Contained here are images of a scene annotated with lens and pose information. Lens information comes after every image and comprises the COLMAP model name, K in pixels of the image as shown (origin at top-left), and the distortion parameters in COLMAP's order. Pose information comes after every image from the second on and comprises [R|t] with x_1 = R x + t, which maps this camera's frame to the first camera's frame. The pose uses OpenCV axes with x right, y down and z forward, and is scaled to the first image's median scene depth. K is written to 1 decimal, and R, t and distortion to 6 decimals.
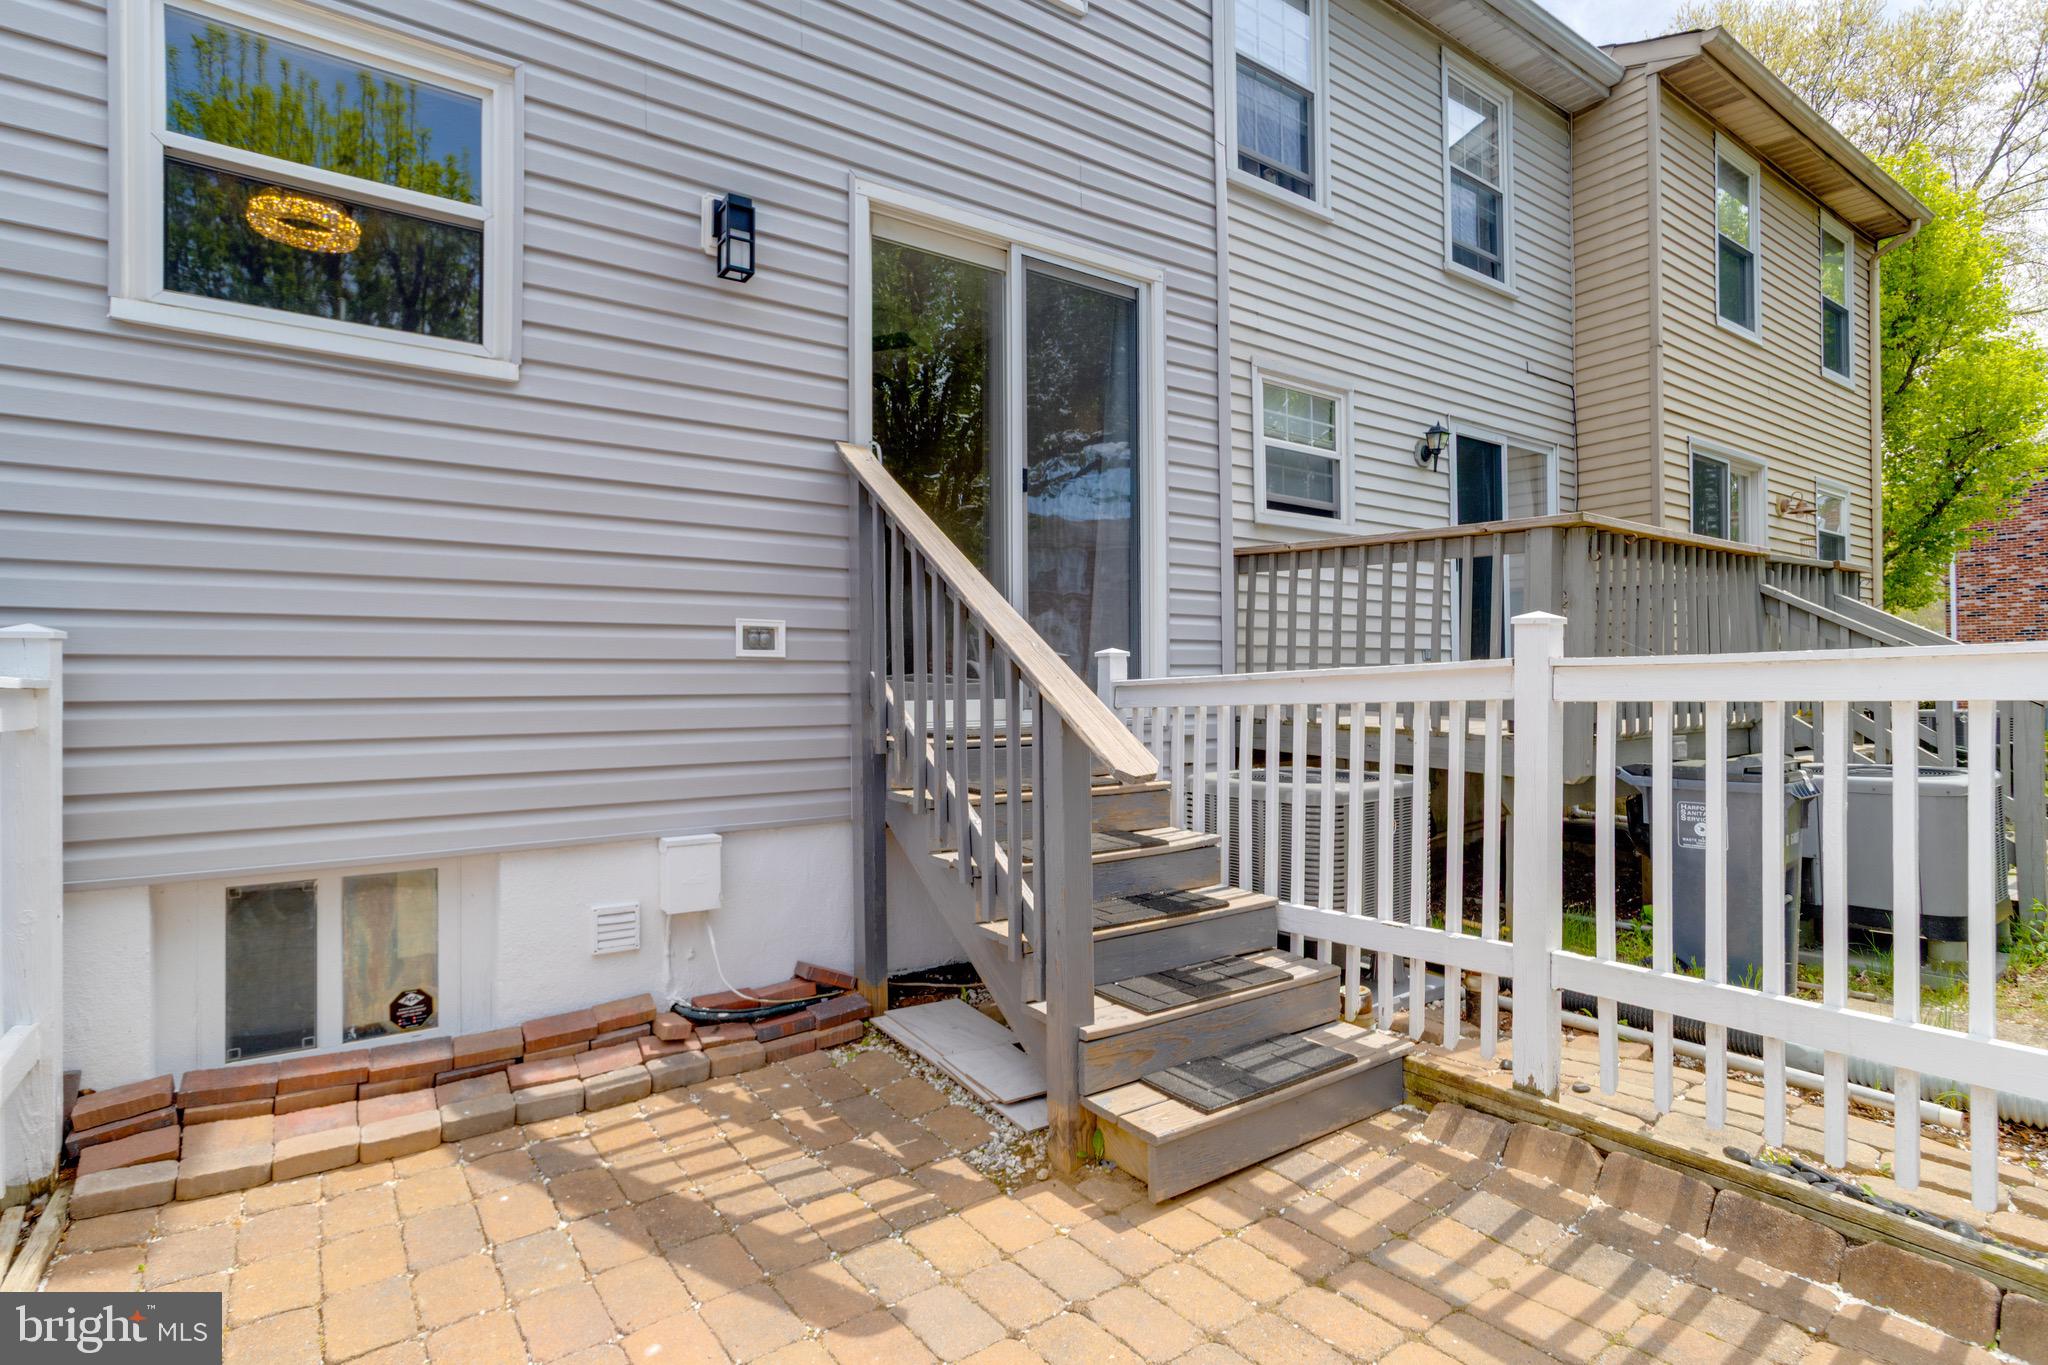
lens RADIAL K [[1010.3, 0, 1030.2], [0, 1010.3, 688.4], [0, 0, 1]] dist [0.016538, 0.002232]
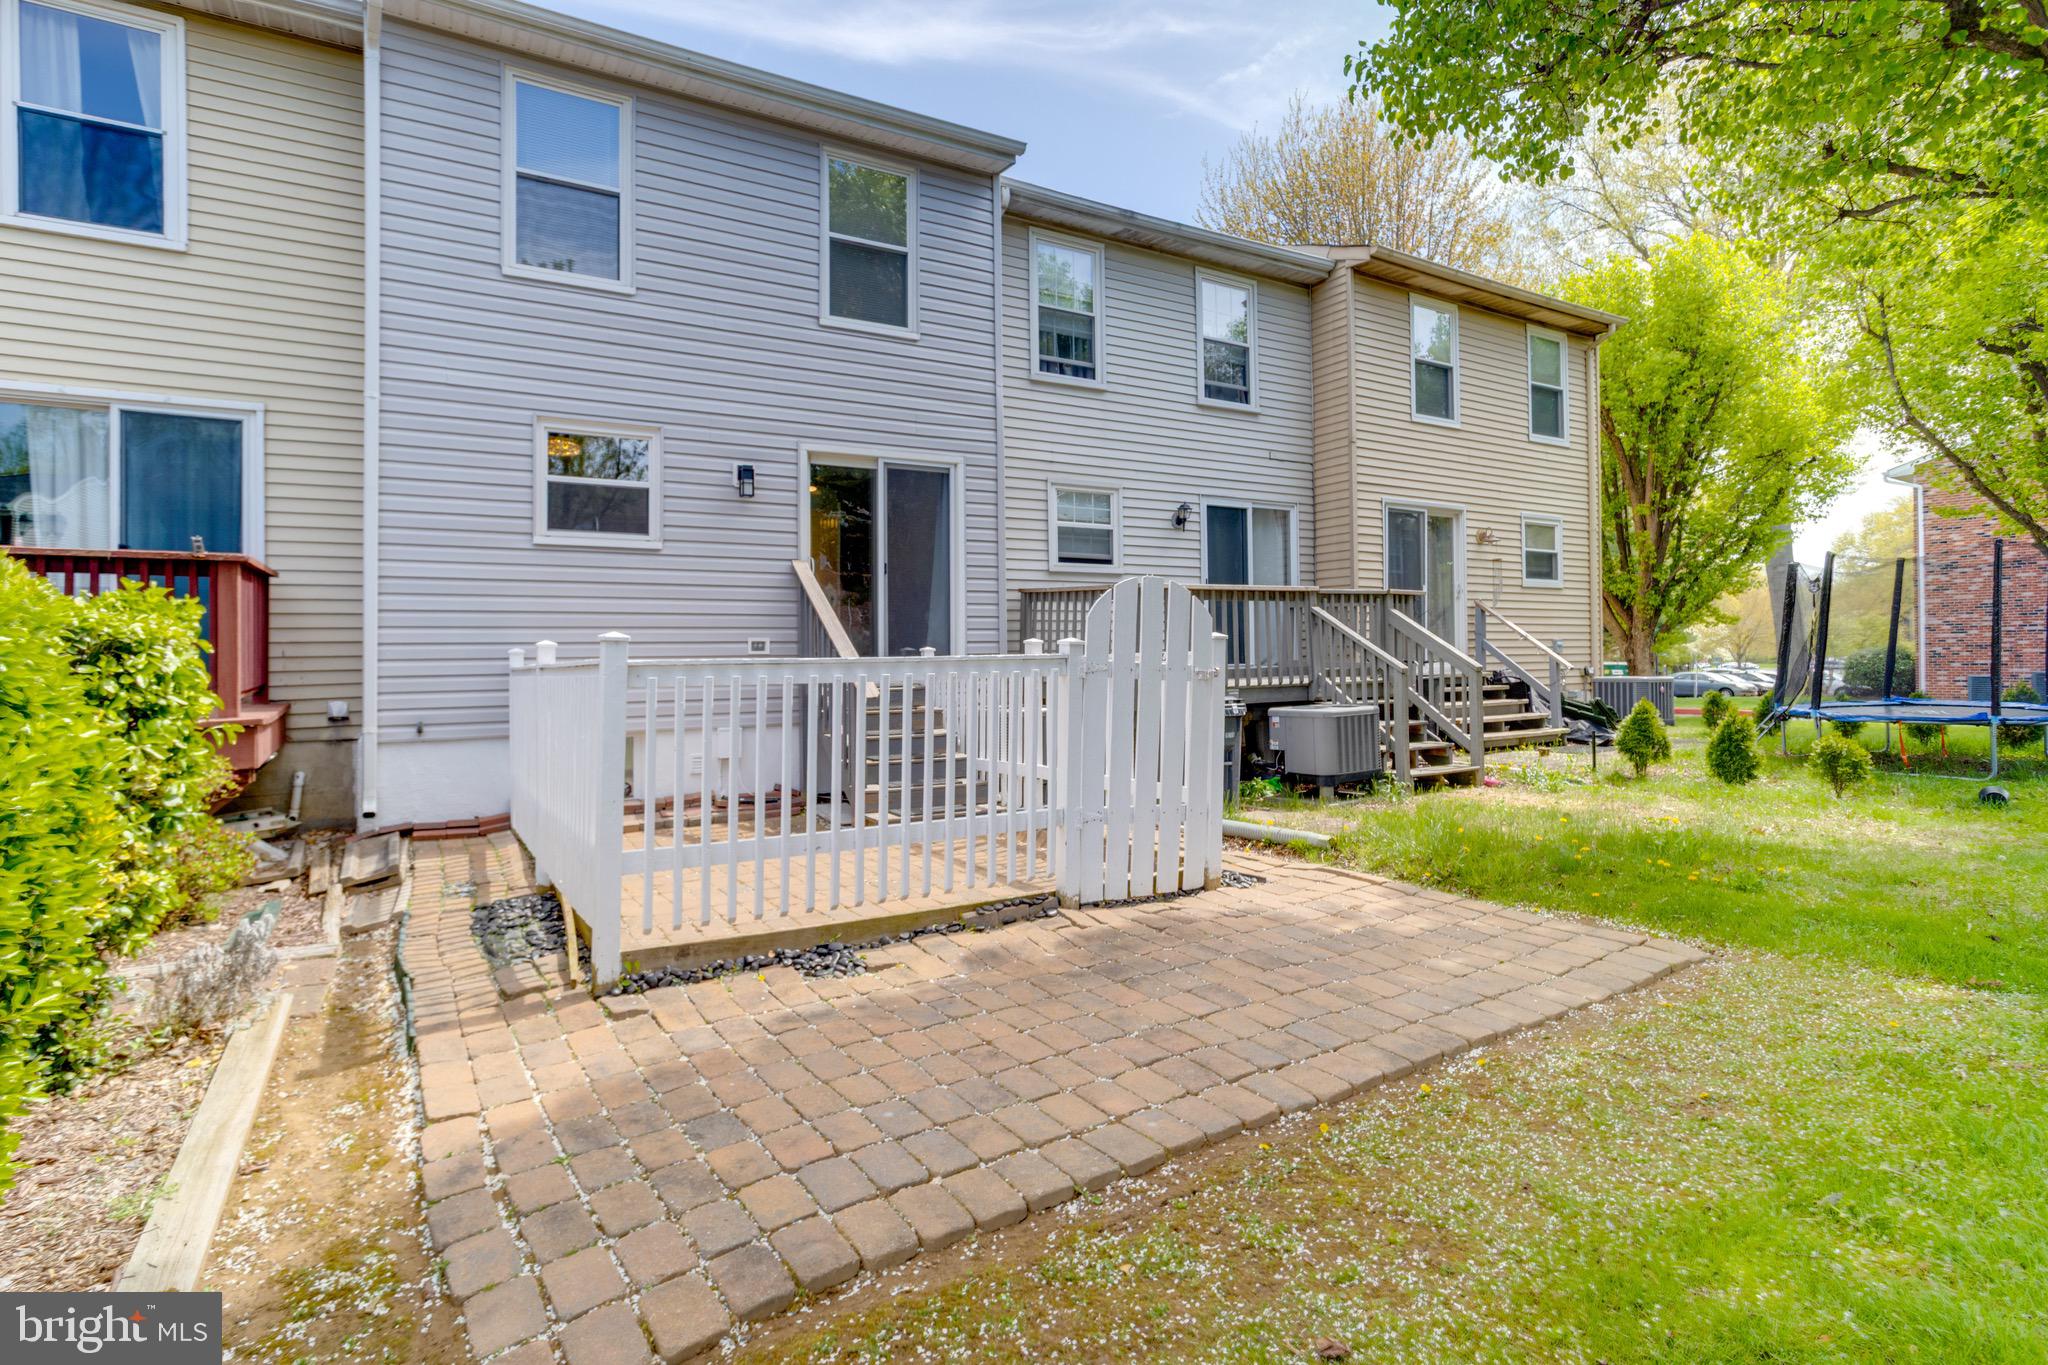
lens RADIAL K [[1010.3, 0, 1018.3], [0, 1010.3, 673.4], [0, 0, 1]] dist [0.016538, 0.002232]
pose [[0.996663, 0.001258, -0.081622, 0.301798], [0.000114, 0.999859, 0.016806, -0.014178], [0.081632, -0.016759, 0.996522, -0.741117]]
